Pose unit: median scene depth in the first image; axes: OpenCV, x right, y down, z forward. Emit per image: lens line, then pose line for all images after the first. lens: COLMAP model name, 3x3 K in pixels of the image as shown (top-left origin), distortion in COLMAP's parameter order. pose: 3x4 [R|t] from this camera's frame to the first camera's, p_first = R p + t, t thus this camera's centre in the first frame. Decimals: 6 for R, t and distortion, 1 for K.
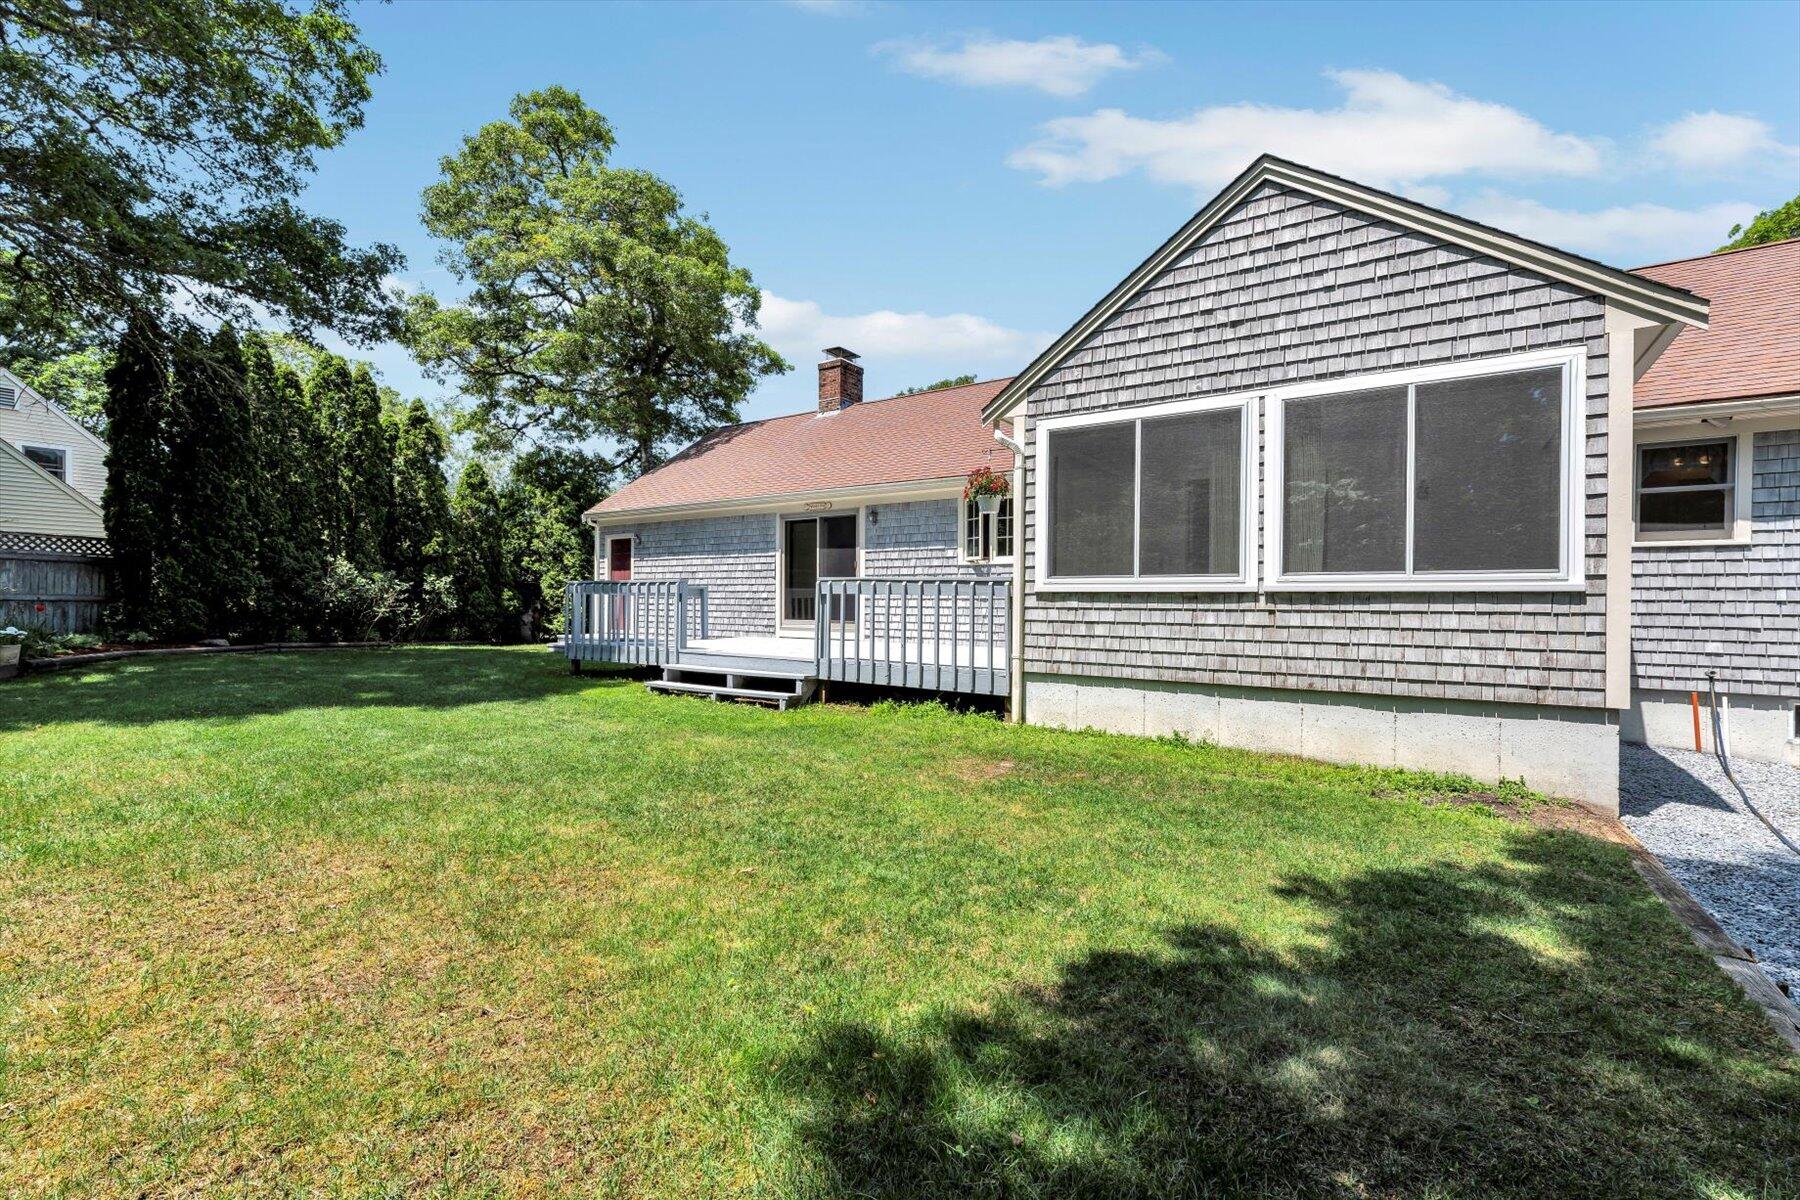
lens RADIAL K [[798.6, 0, 900.0], [0, 798.6, 602.3], [0, 0, 1]] dist [0.000204, -0.000031]
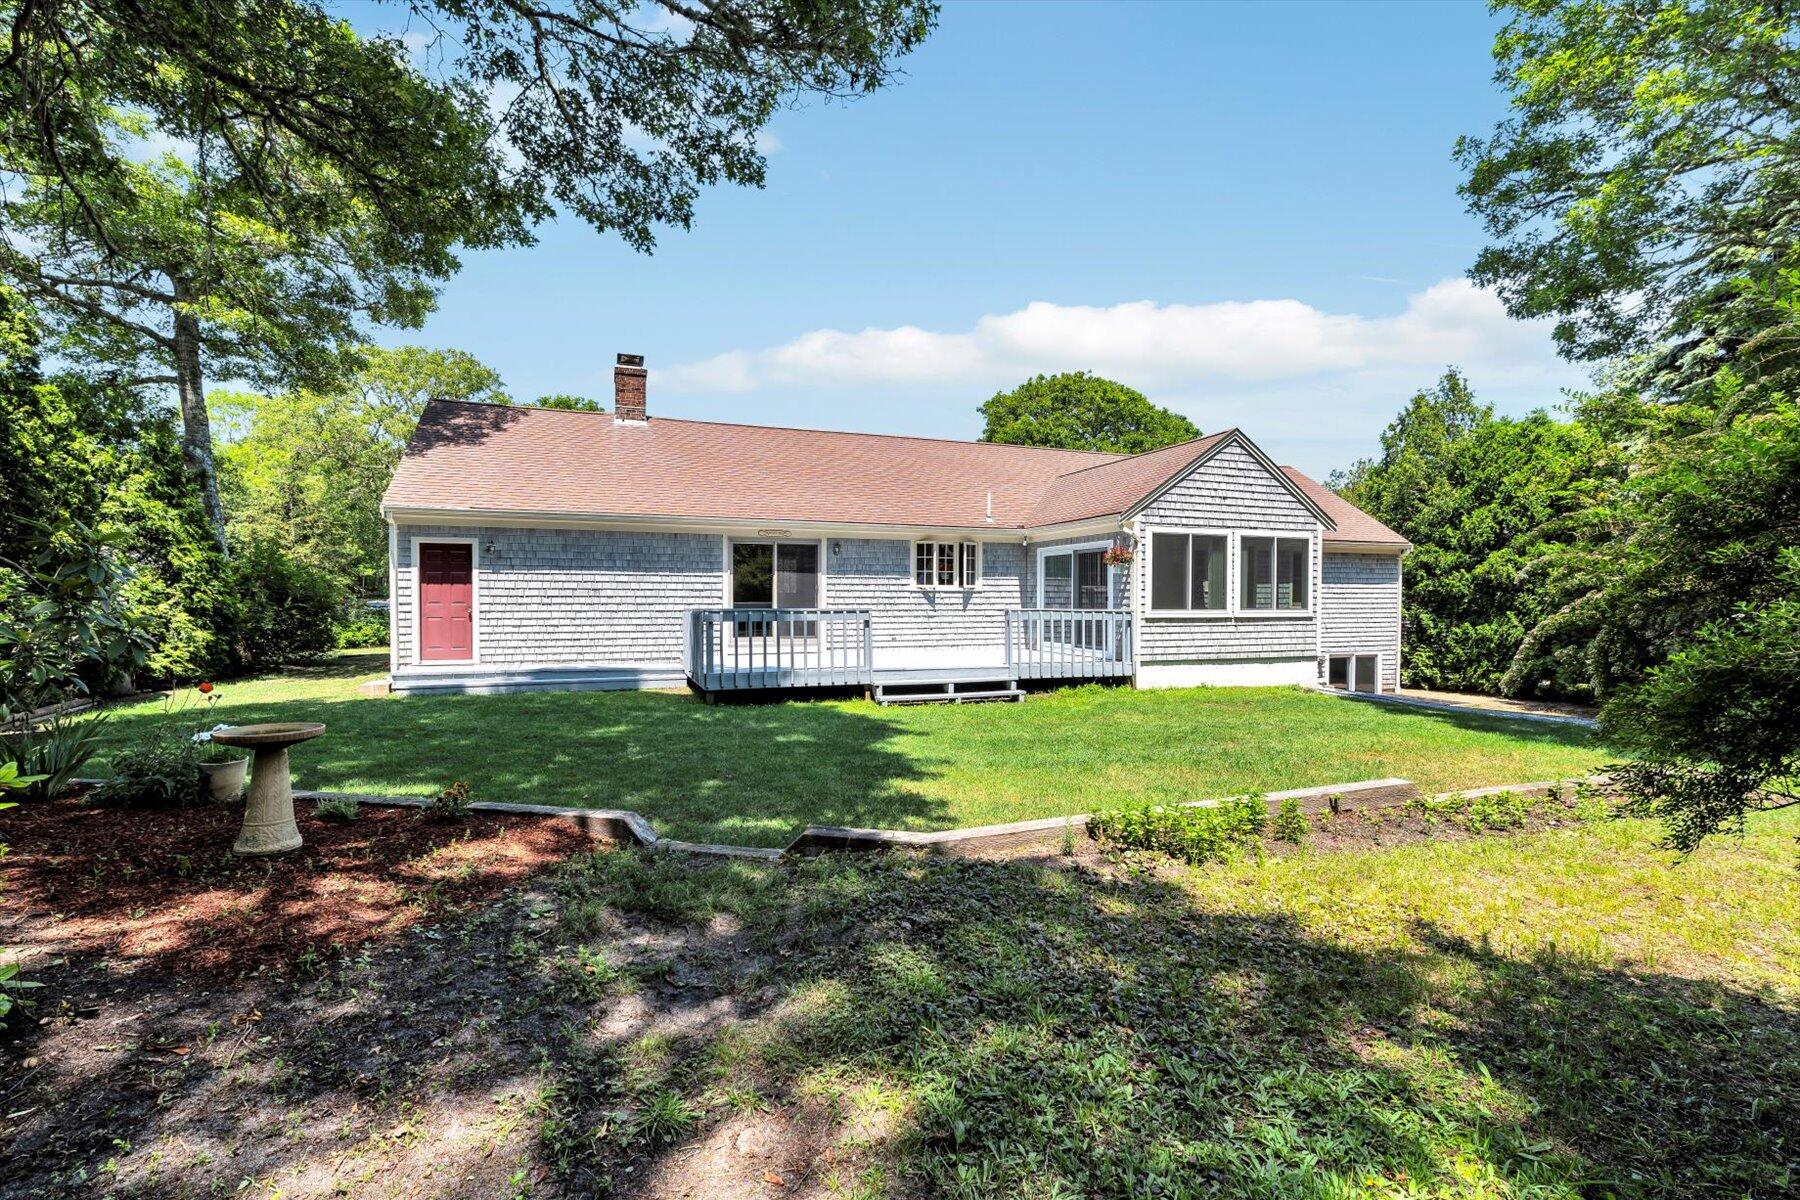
lens RADIAL K [[798.6, 0, 898.7], [0, 798.6, 600.4], [0, 0, 1]] dist [0.000204, -0.000031]
pose [[0.553523, -0.010335, 0.832770, -1.701728], [-0.000839, 0.999916, 0.012967, -0.077382], [-0.832834, -0.007876, 0.553468, 0.450748]]
